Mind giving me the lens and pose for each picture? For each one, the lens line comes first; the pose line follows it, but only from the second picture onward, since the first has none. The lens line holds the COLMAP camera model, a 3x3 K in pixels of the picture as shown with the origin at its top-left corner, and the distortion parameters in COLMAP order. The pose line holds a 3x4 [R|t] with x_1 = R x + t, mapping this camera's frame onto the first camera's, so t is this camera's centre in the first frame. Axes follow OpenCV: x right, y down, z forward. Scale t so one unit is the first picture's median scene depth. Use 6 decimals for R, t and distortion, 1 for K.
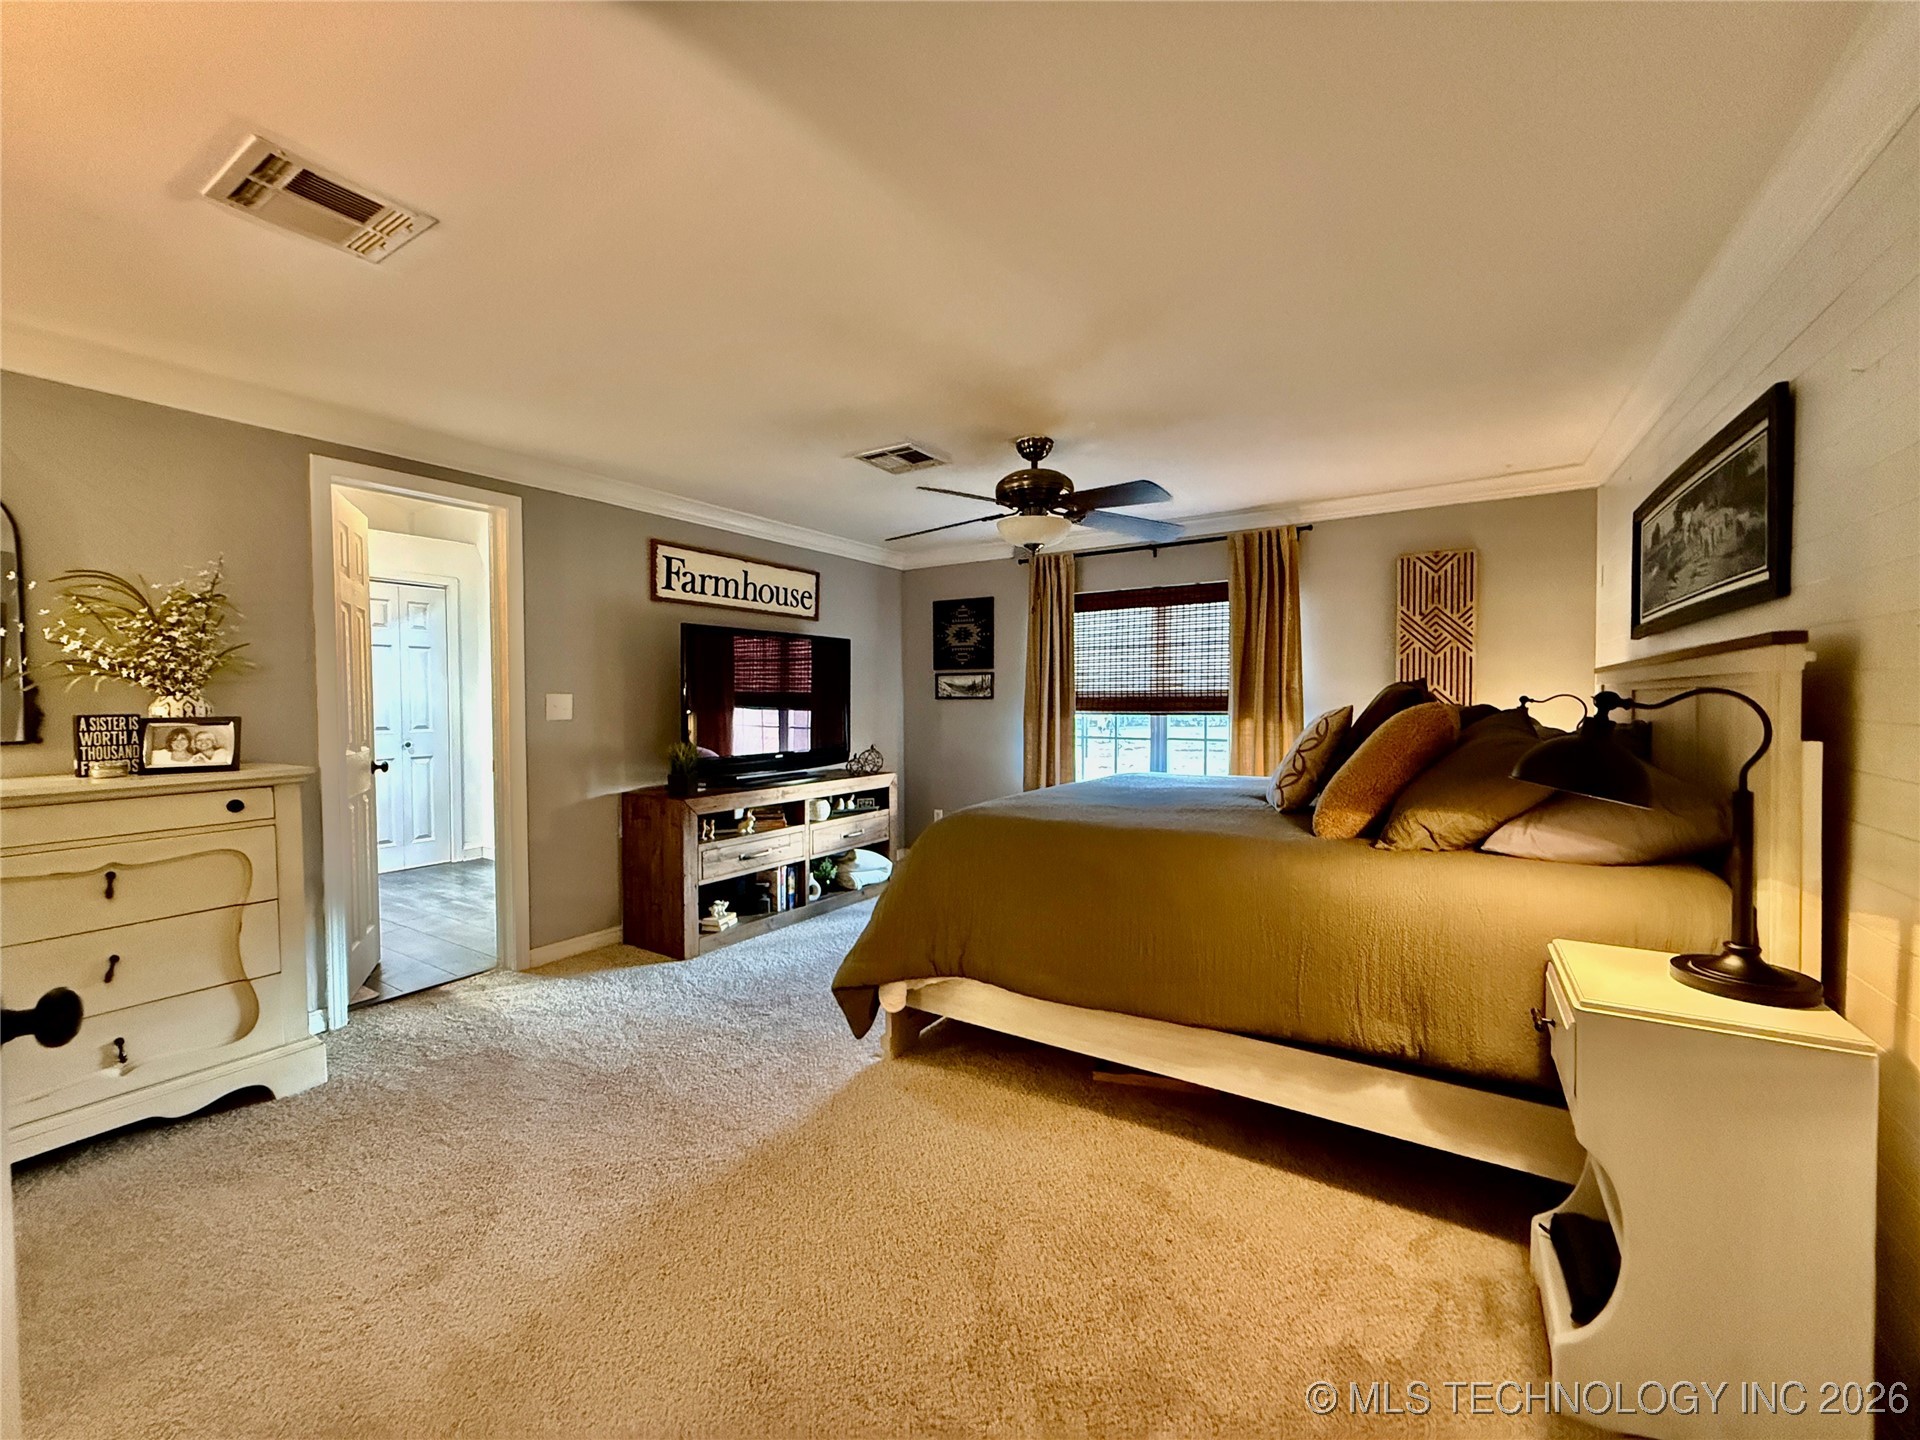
lens RADIAL K [[769.7, 0, 956.6], [0, 769.7, 718.3], [0, 0, 1]] dist [0.000637, 0.000099]
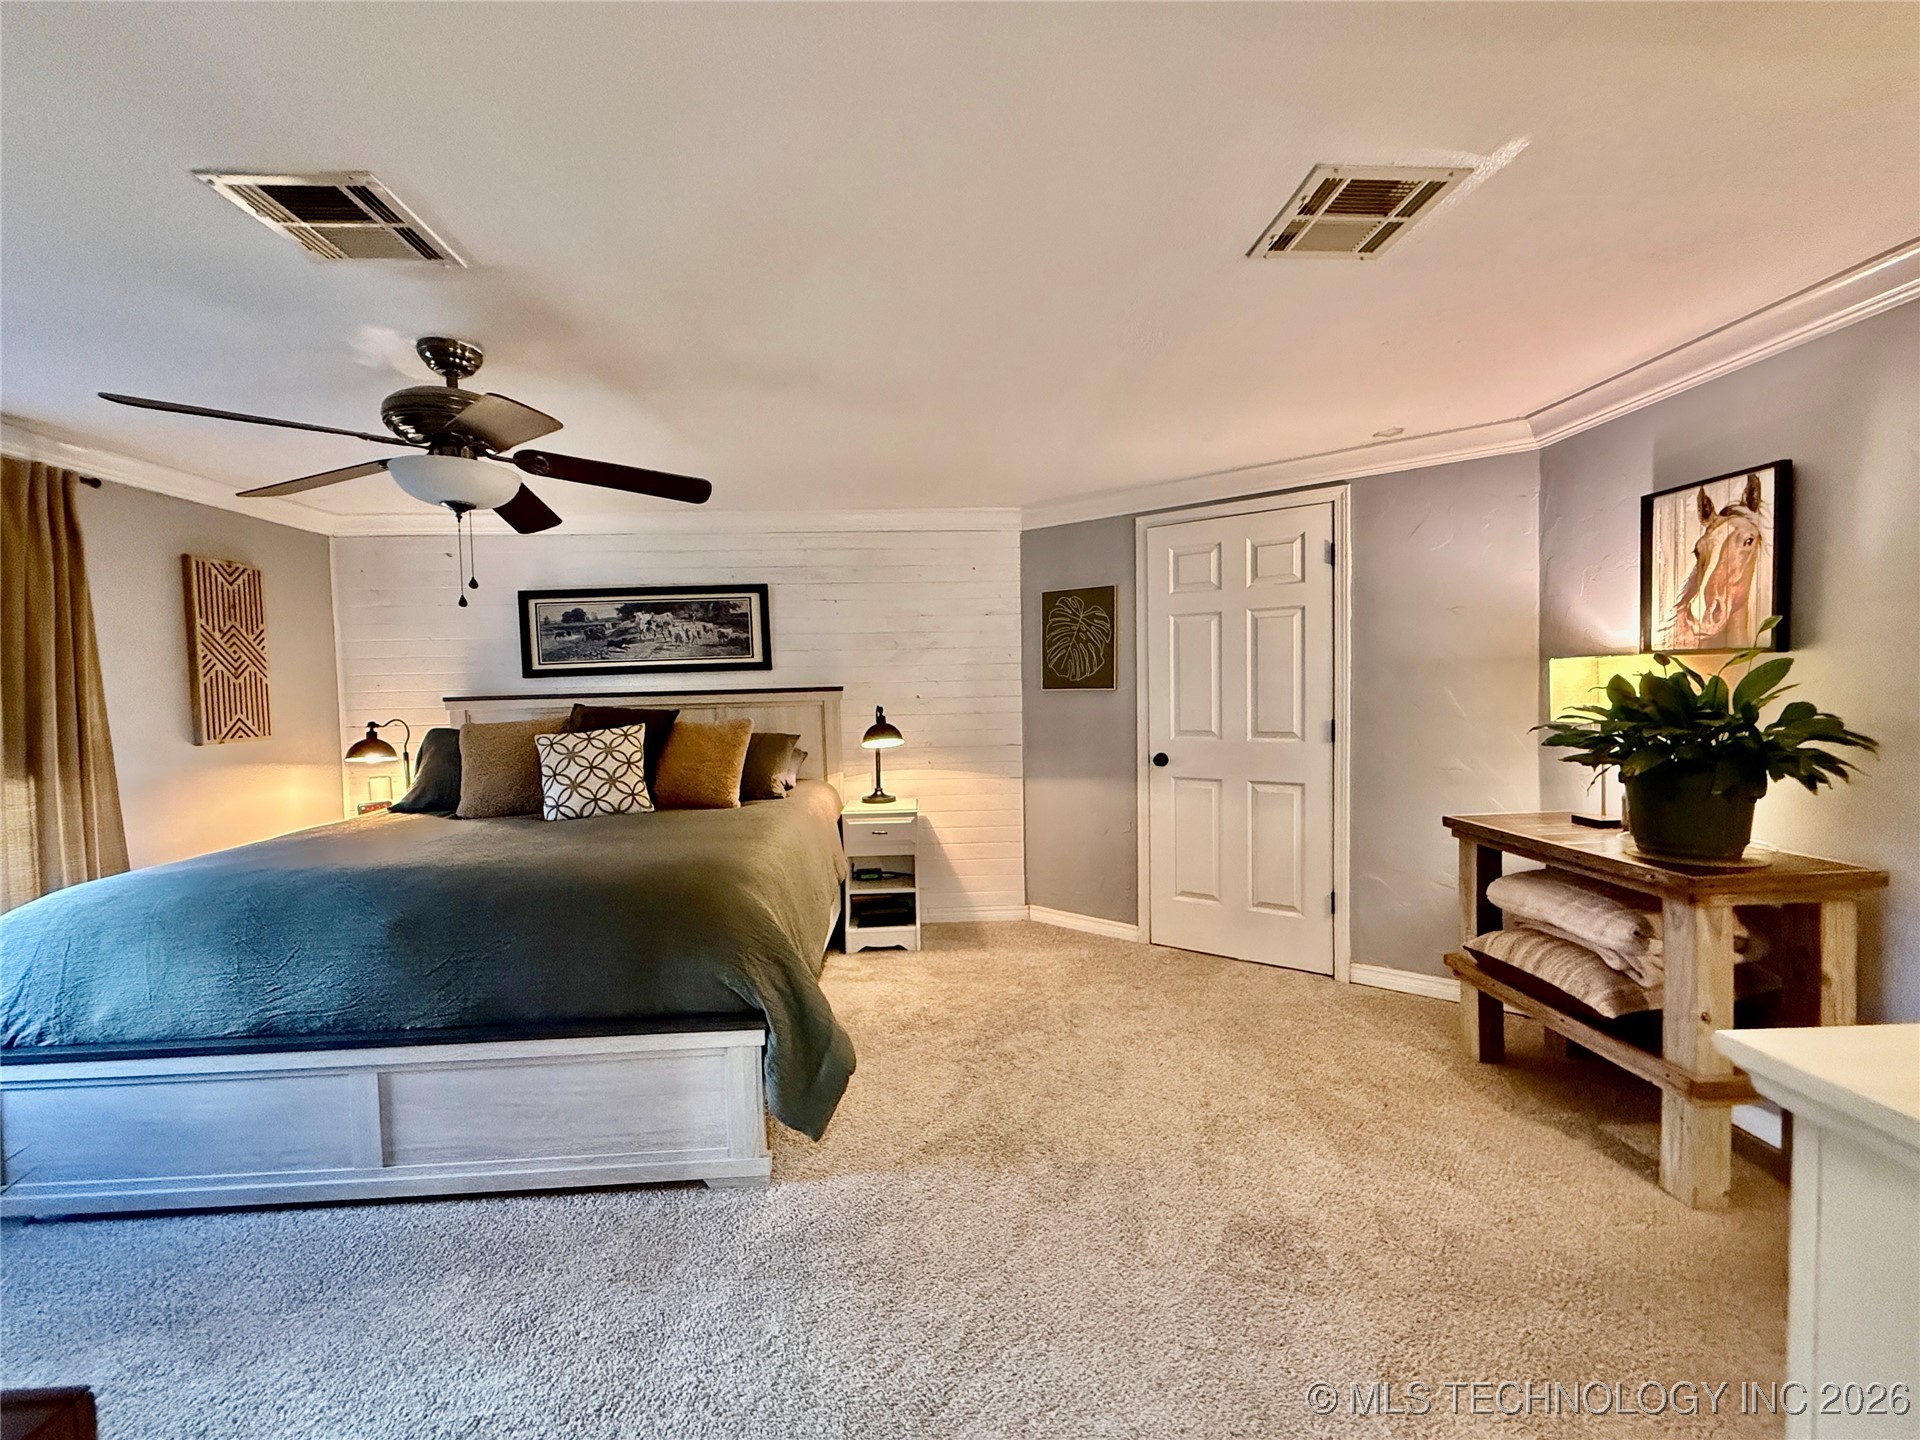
lens RADIAL K [[759.6, 0, 954.6], [0, 759.6, 717.9], [0, 0, 1]] dist [-0.000252, 0.000411]
pose [[-0.575870, -0.010991, 0.817467, -0.551858], [0.050486, 0.997523, 0.048977, -0.040446], [-0.815981, 0.069475, -0.573889, 0.834725]]
